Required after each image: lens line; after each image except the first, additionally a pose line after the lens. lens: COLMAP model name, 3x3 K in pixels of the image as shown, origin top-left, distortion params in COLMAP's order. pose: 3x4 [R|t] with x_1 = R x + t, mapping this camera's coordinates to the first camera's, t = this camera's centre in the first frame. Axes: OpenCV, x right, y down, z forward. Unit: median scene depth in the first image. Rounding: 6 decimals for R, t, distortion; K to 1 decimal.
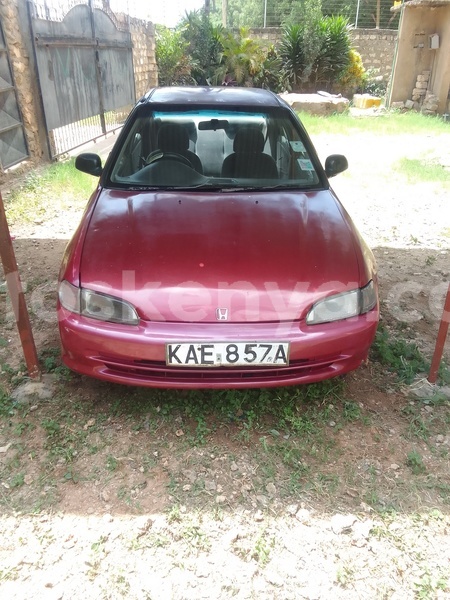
lens RADIAL K [[479.1, 0, 212.0], [0, 479.1, 299.5], [0, 0, 1]] dist [0.068076, -0.108842]
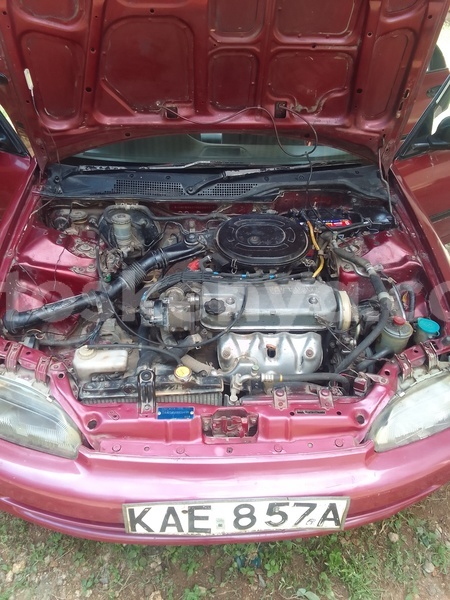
lens RADIAL K [[479.1, 0, 212.0], [0, 479.1, 299.5], [0, 0, 1]] dist [0.068076, -0.108842]
pose [[0.999986, 0.003404, 0.004077, 0.001417], [-0.003983, 0.988394, 0.151857, -0.220470], [-0.003513, -0.151871, 0.988394, 0.483509]]
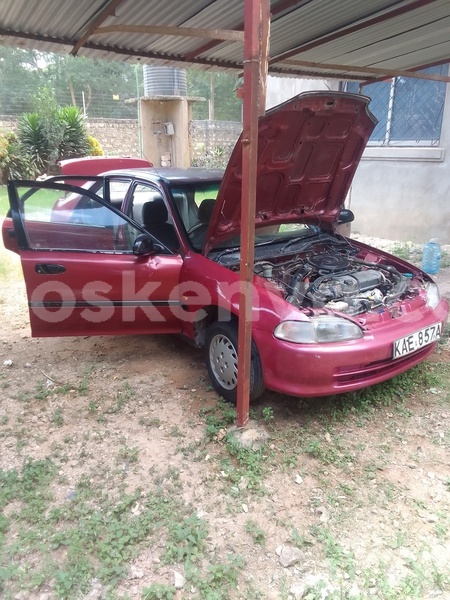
lens RADIAL K [[479.1, 0, 212.0], [0, 479.1, 299.5], [0, 0, 1]] dist [0.068076, -0.108842]
pose [[0.813594, -0.194082, 0.548085, -1.208823], [0.273109, 0.959747, -0.065556, -0.071622], [-0.513299, 0.203023, 0.833850, 0.107345]]
